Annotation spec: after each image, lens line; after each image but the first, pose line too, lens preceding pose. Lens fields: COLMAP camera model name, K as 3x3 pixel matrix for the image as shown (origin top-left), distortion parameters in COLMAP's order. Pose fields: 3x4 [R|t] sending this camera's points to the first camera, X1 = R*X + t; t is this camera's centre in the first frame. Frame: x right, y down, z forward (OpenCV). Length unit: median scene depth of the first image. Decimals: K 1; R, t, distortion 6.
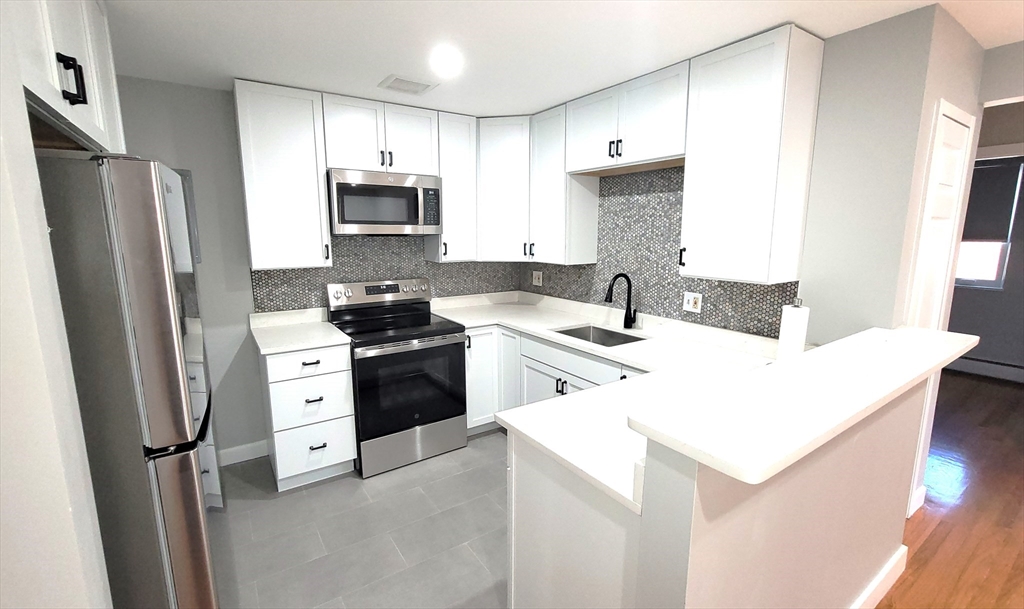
lens RADIAL K [[445.3, 0, 515.7], [0, 445.3, 307.0], [0, 0, 1]] dist [-0.003196, -0.000017]
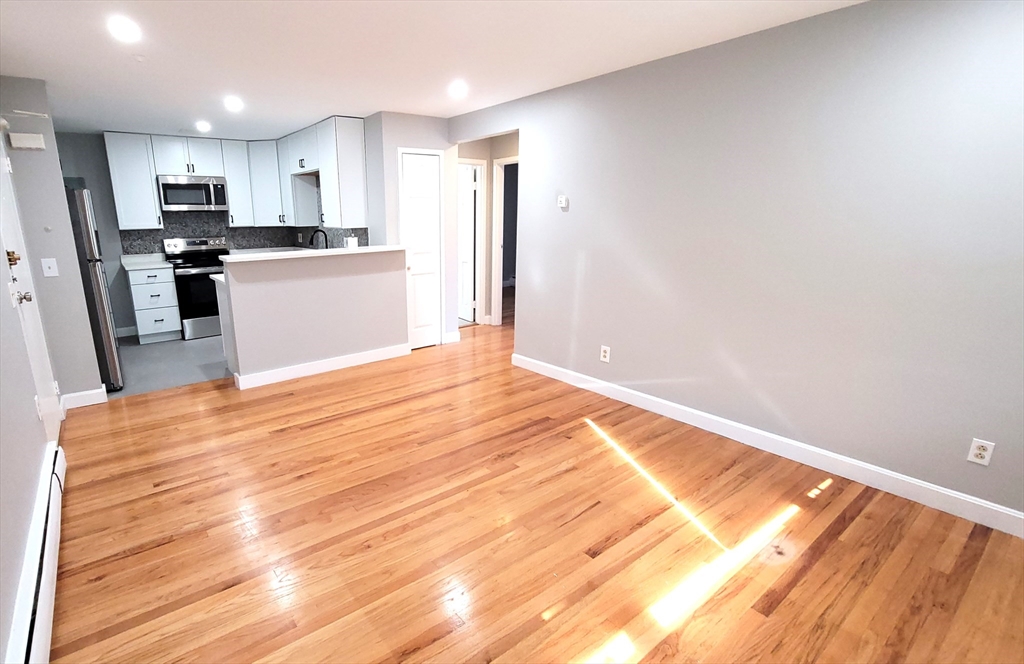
lens RADIAL K [[474.1, 0, 431.7], [0, 474.1, 331.1], [0, 0, 1]] dist [-0.003688, 0.000354]
pose [[0.999753, -0.018431, 0.012422, 0.654596], [0.017463, 0.997107, 0.073976, 0.203626], [-0.013749, -0.073740, 0.997183, -0.988958]]
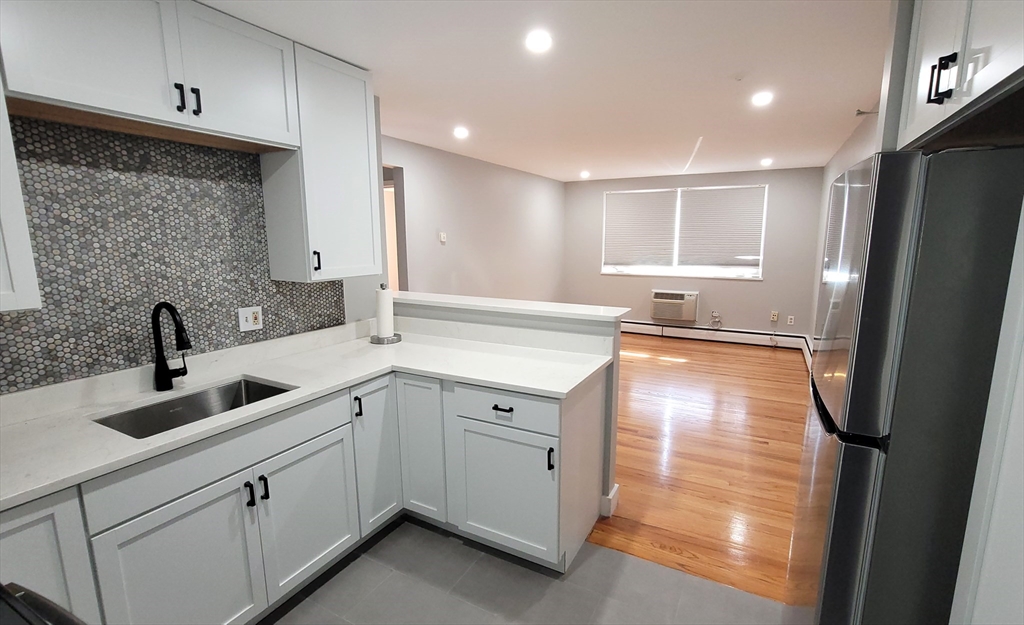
lens RADIAL K [[467.1, 0, 520.8], [0, 467.1, 316.3], [0, 0, 1]] dist [0.004498, 0.000489]
pose [[-0.465721, -0.153164, 0.871576, -0.558164], [0.145498, 0.958251, 0.246141, -0.146010], [-0.872889, 0.241445, -0.423992, 0.863619]]
